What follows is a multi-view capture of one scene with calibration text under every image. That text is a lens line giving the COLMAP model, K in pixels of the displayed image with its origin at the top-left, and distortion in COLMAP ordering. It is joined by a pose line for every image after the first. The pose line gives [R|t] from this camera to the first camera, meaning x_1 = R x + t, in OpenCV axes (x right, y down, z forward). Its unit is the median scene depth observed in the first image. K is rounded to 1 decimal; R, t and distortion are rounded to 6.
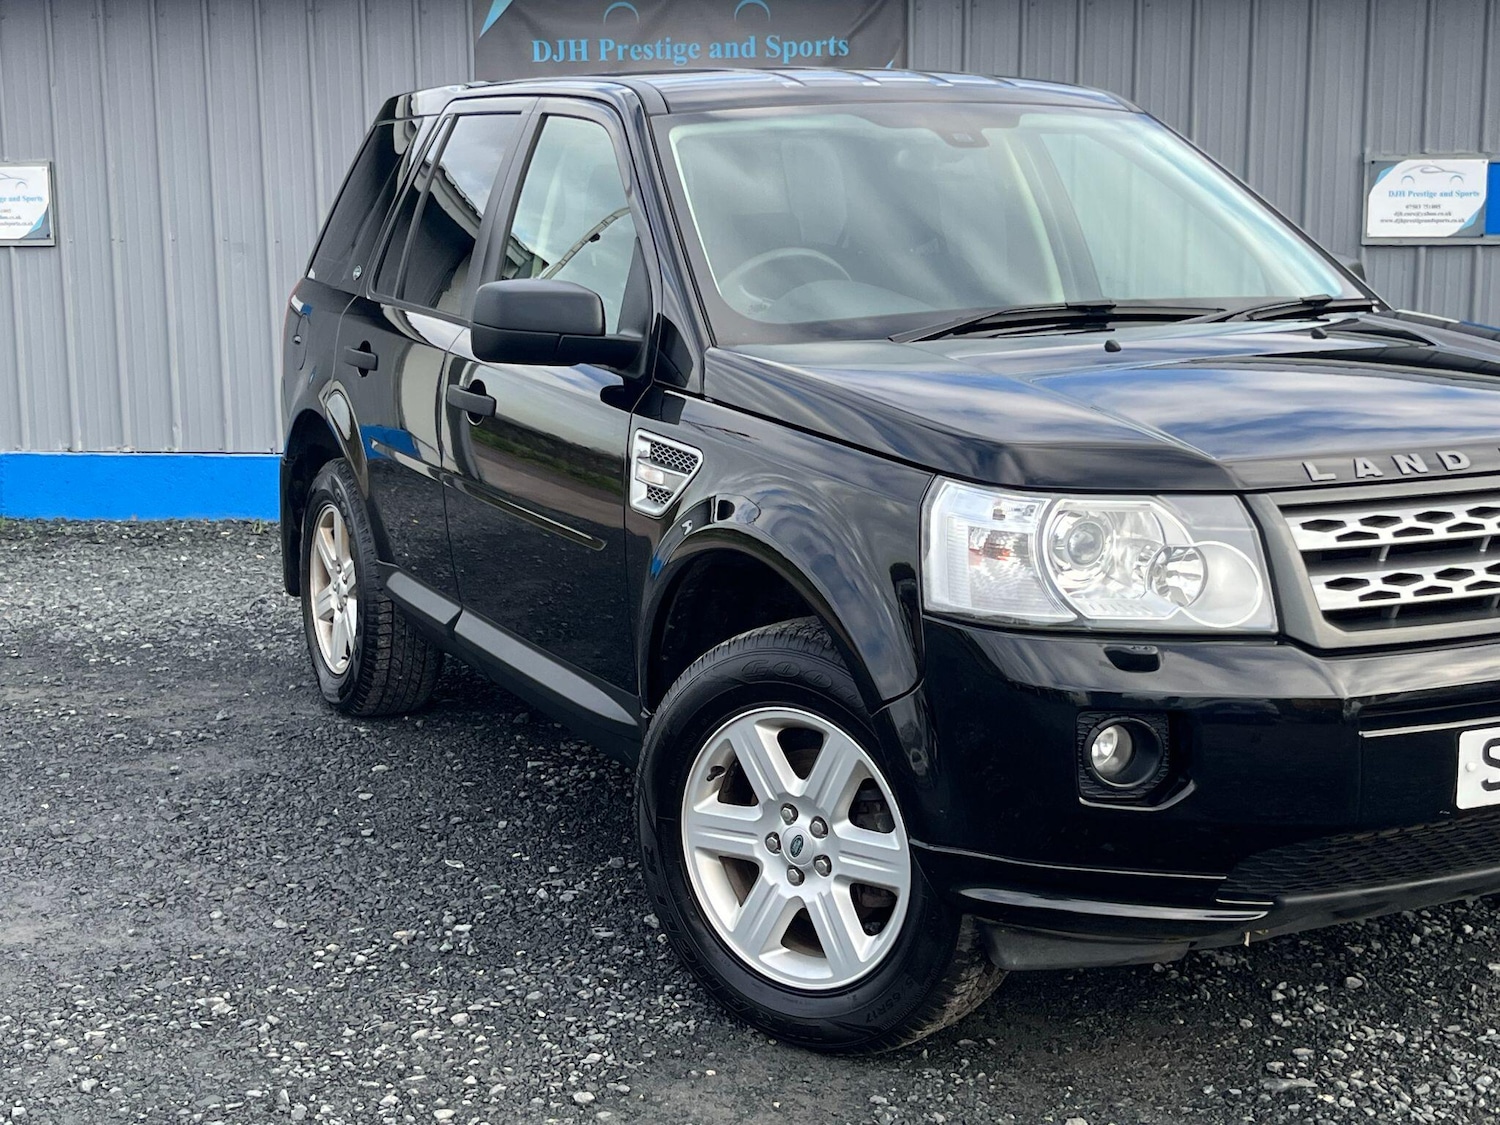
lens RADIAL K [[2194.5, 0, 748.9], [0, 2194.5, 542.1], [0, 0, 1]] dist [0.132649, -0.531318]
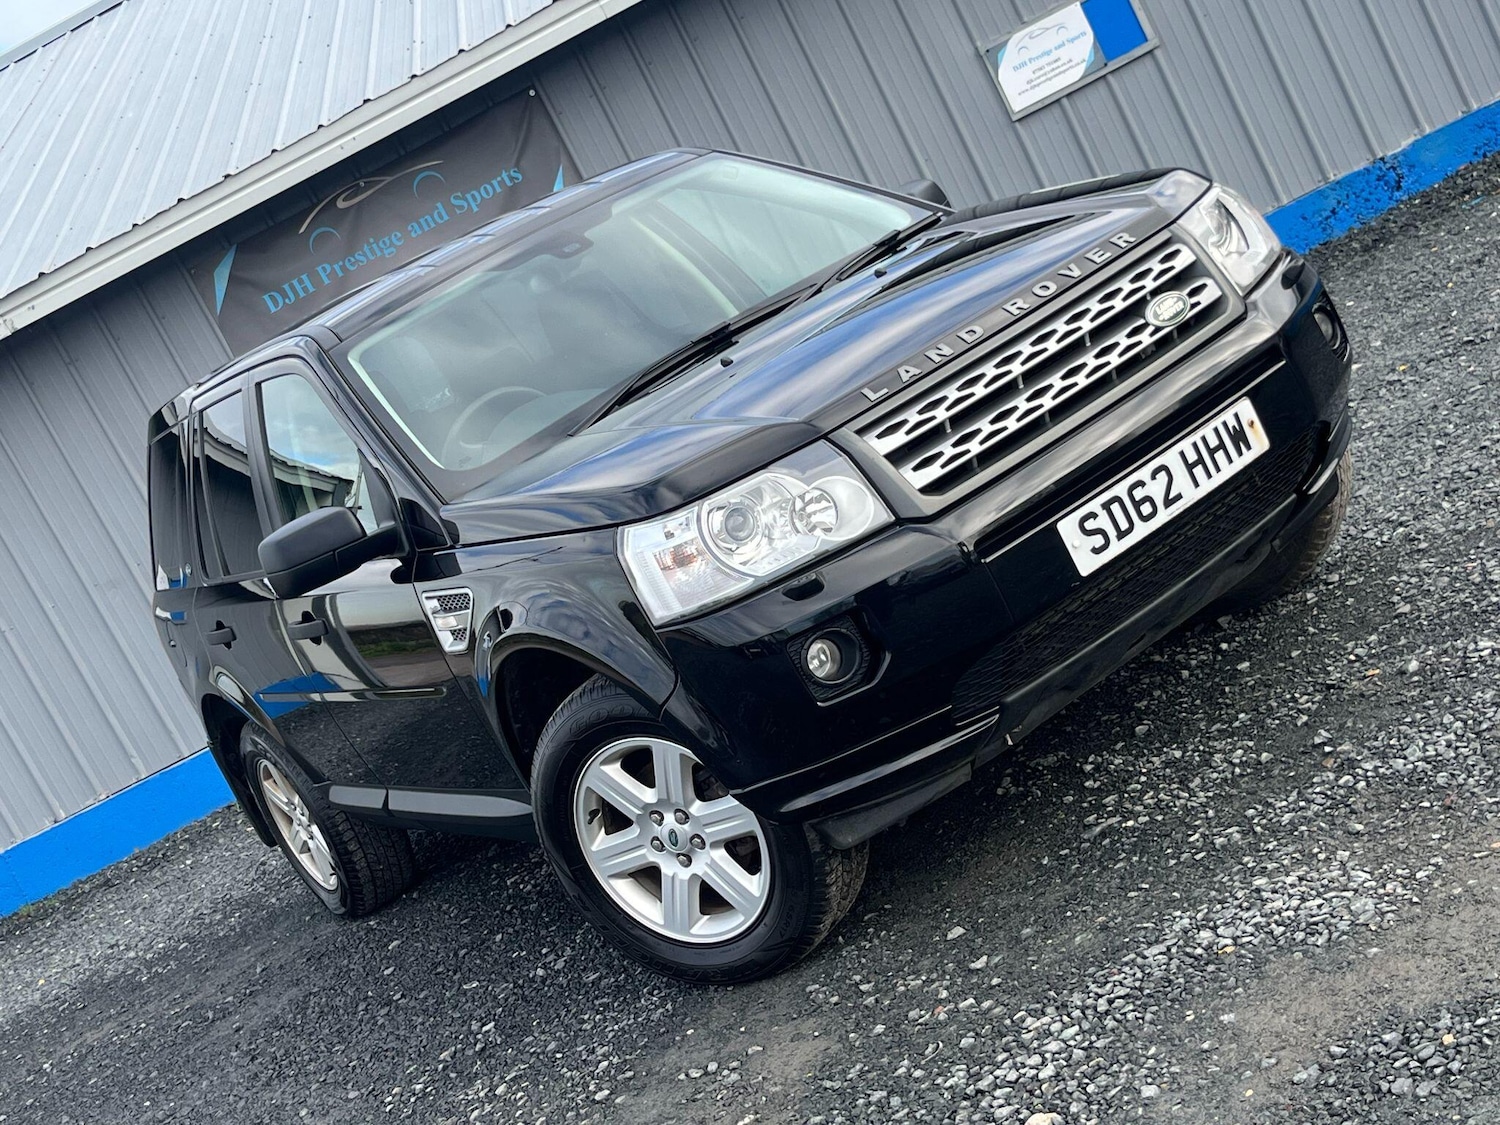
lens RADIAL K [[2209.0, 0, 745.9], [0, 2209.0, 540.4], [0, 0, 1]] dist [0.132592, -0.545216]
pose [[0.889832, -0.456178, 0.010027, 0.116532], [0.456288, 0.889601, -0.020289, 0.030971], [0.000335, 0.022628, 0.999744, -0.242959]]
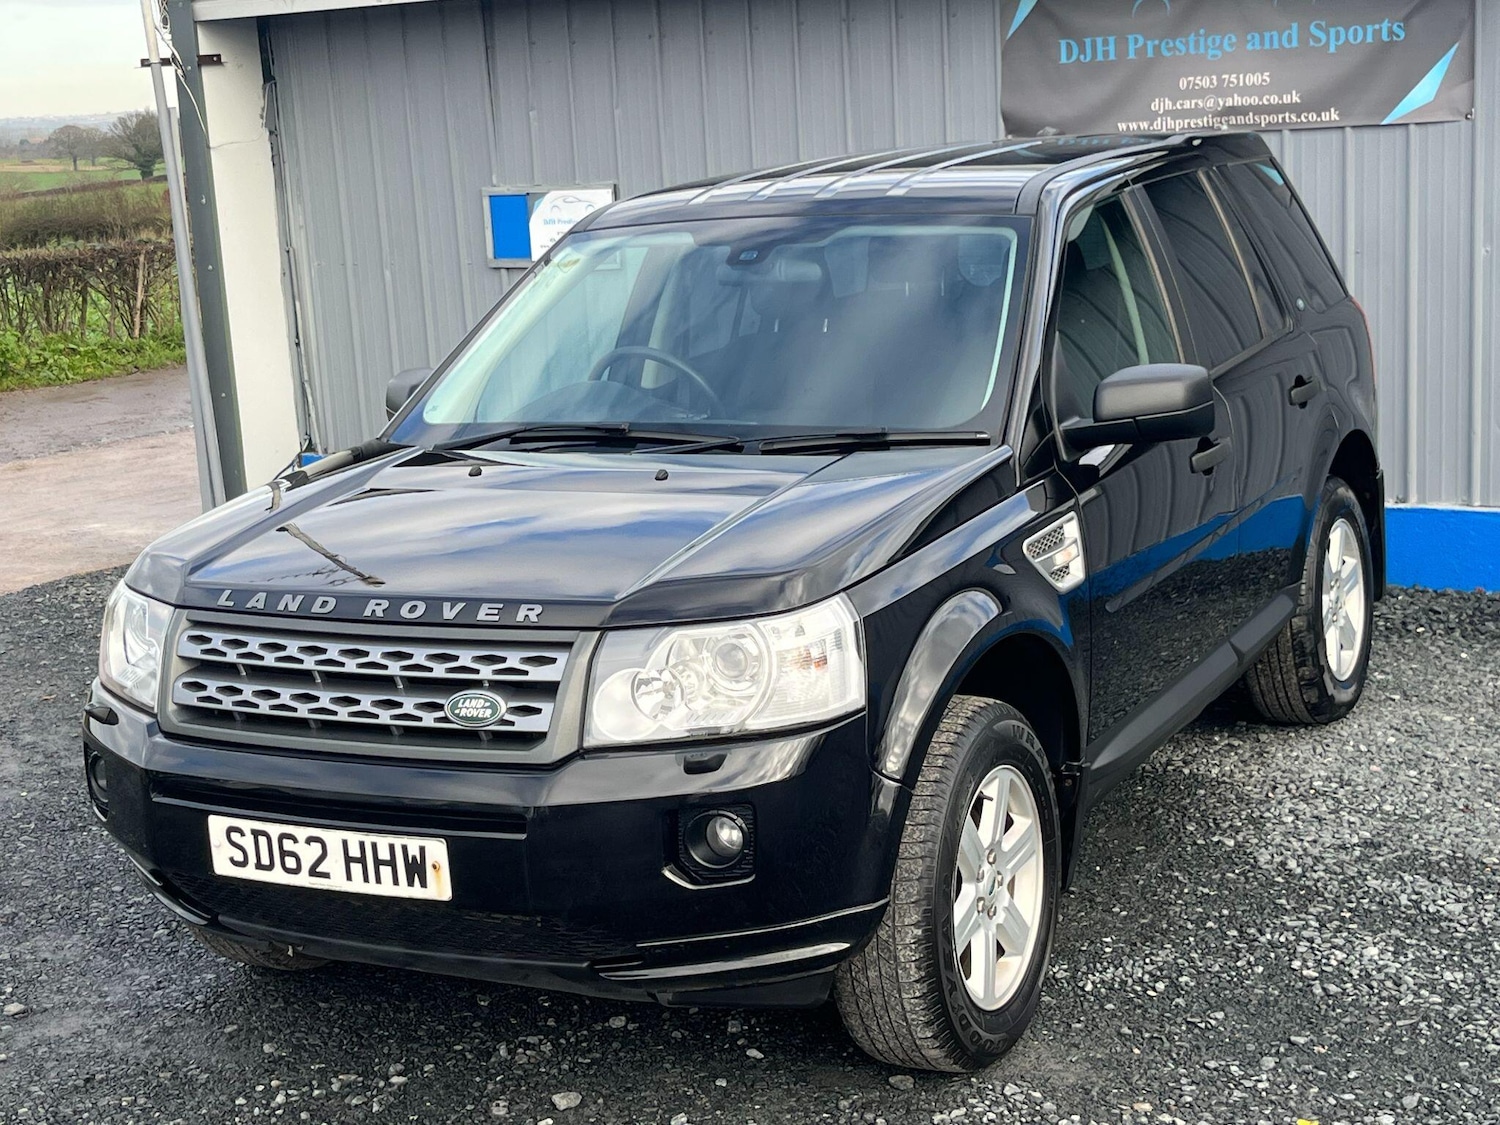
lens RADIAL K [[2469.3, 0, 731.2], [0, 2469.3, 604.8], [0, 0, 1]] dist [0.171197, -0.744555]
pose [[0.583077, 0.144396, -0.799482, 1.336129], [-0.080937, 0.989507, 0.119688, -0.189664], [0.808375, -0.005080, 0.588645, 0.322269]]
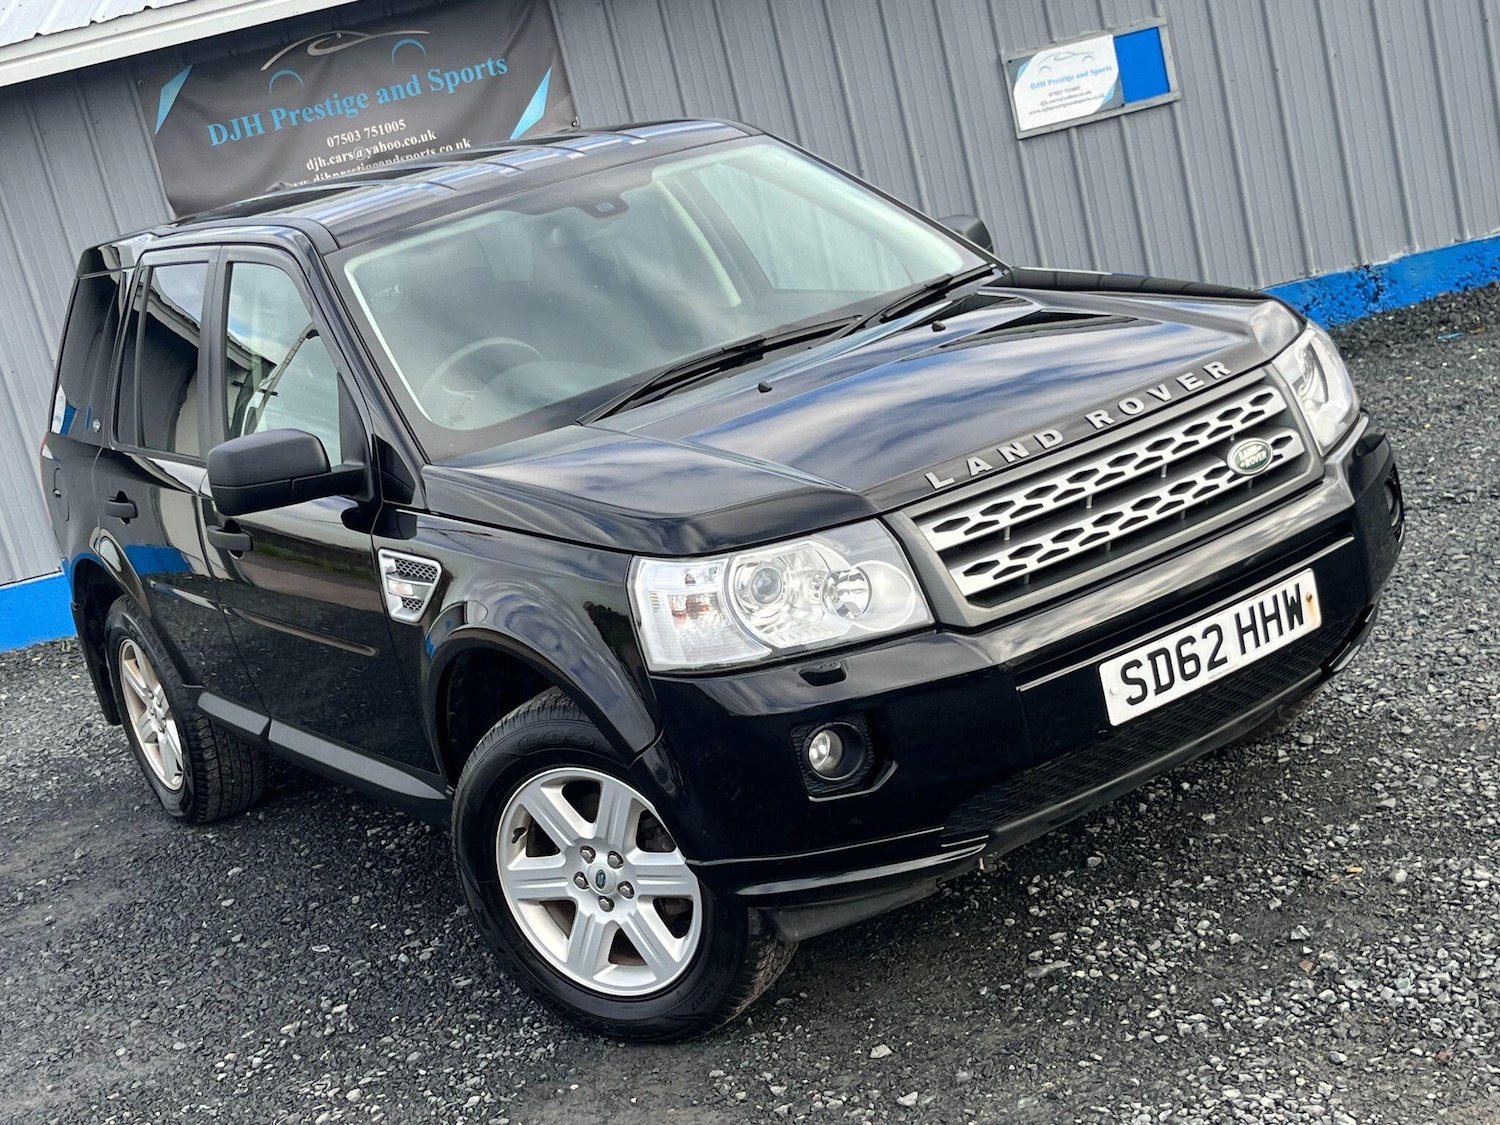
lens RADIAL K [[2200.9, 0, 750.0], [0, 2200.9, 562.5], [0, 0, 1]] dist [0.129658, -0.534815]
pose [[0.966926, -0.244217, 0.073574, 0.050542], [0.240128, 0.968873, 0.060203, -0.071302], [-0.085986, -0.040544, 0.995471, -0.150948]]
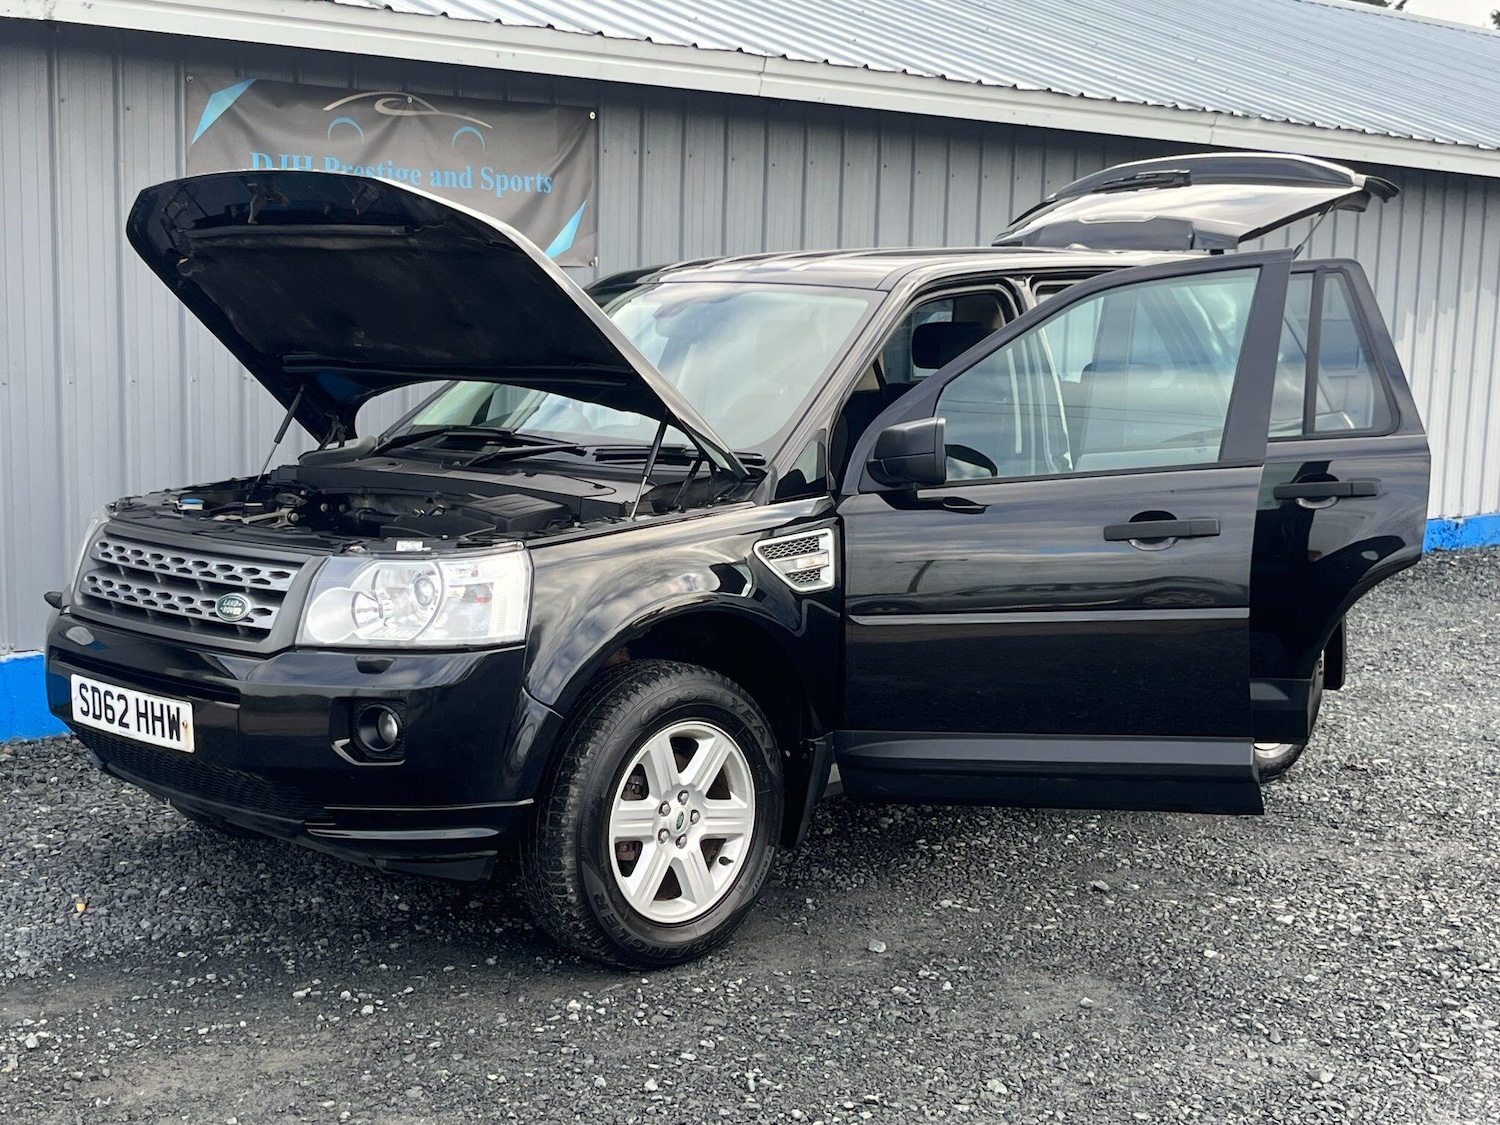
lens RADIAL K [[2200.9, 0, 750.0], [0, 2200.9, 562.5], [0, 0, 1]] dist [0.129658, -0.534815]
pose [[0.338850, 0.136813, -0.930840, 1.678075], [-0.166842, 0.982428, 0.083661, -0.183103], [0.925929, 0.126955, 0.355722, 0.706854]]
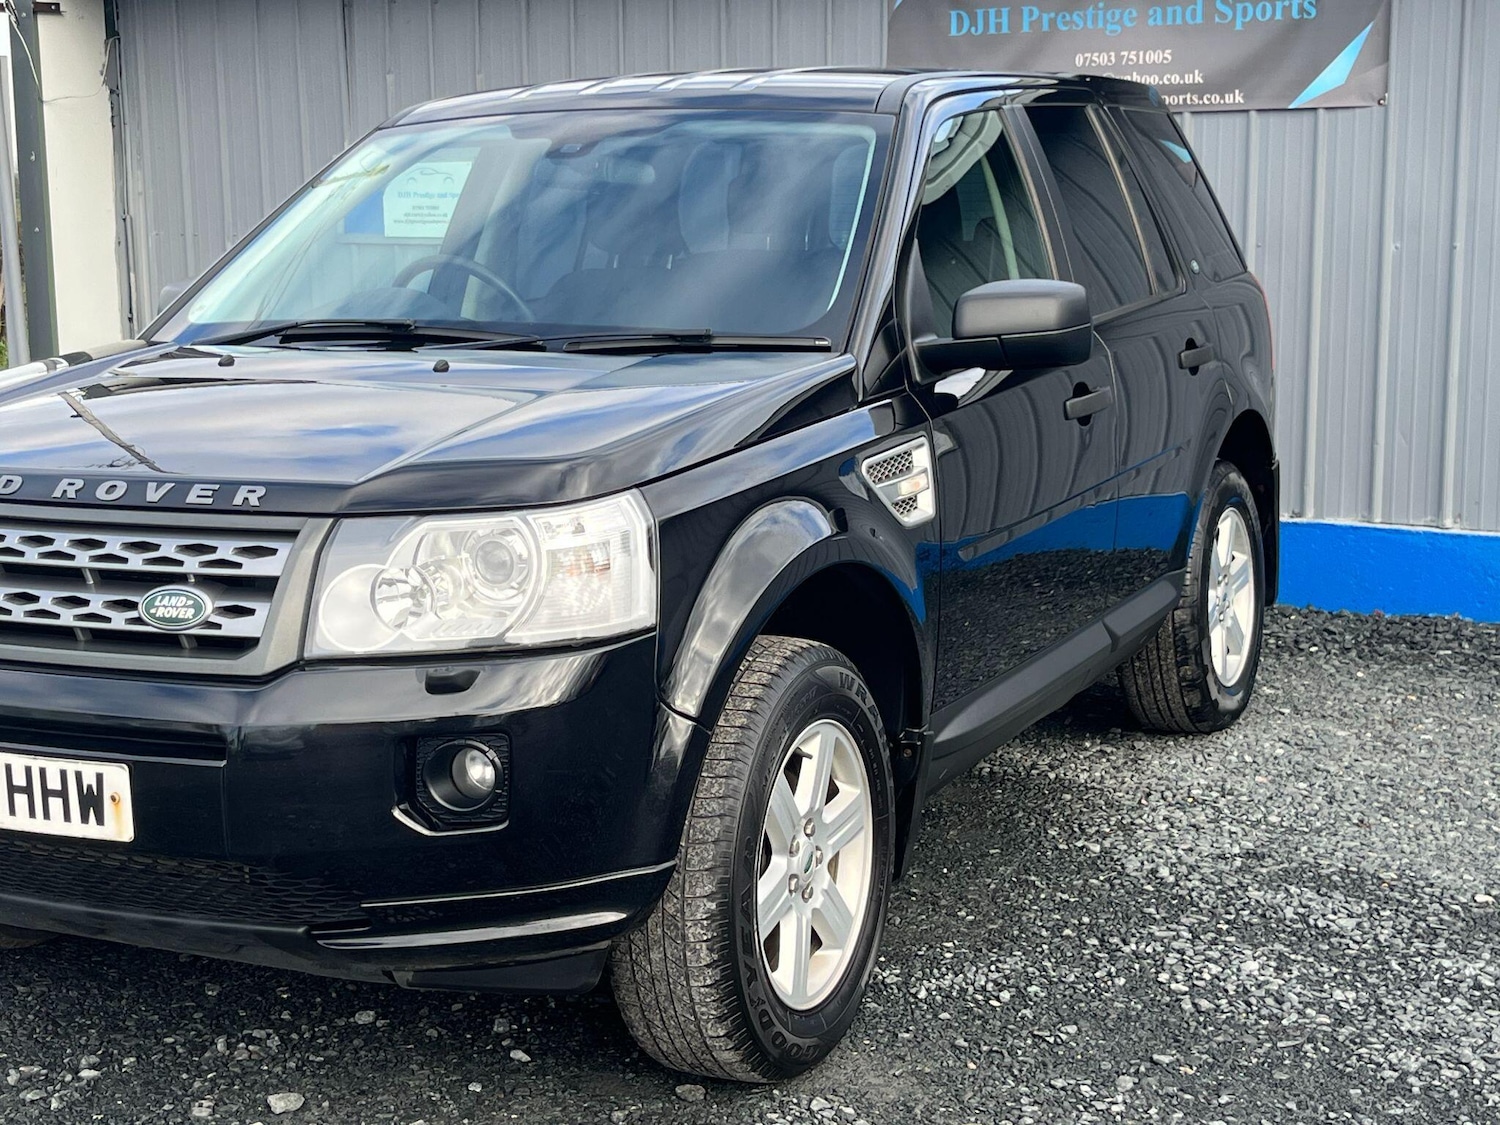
lens RADIAL K [[2453.1, 0, 726.0], [0, 2453.1, 583.7], [0, 0, 1]] dist [0.180281, -0.824240]
pose [[0.607390, 0.136726, -0.782549, 1.214733], [-0.124138, 0.989312, 0.076499, -0.102976], [0.784645, 0.050679, 0.617871, 0.484354]]
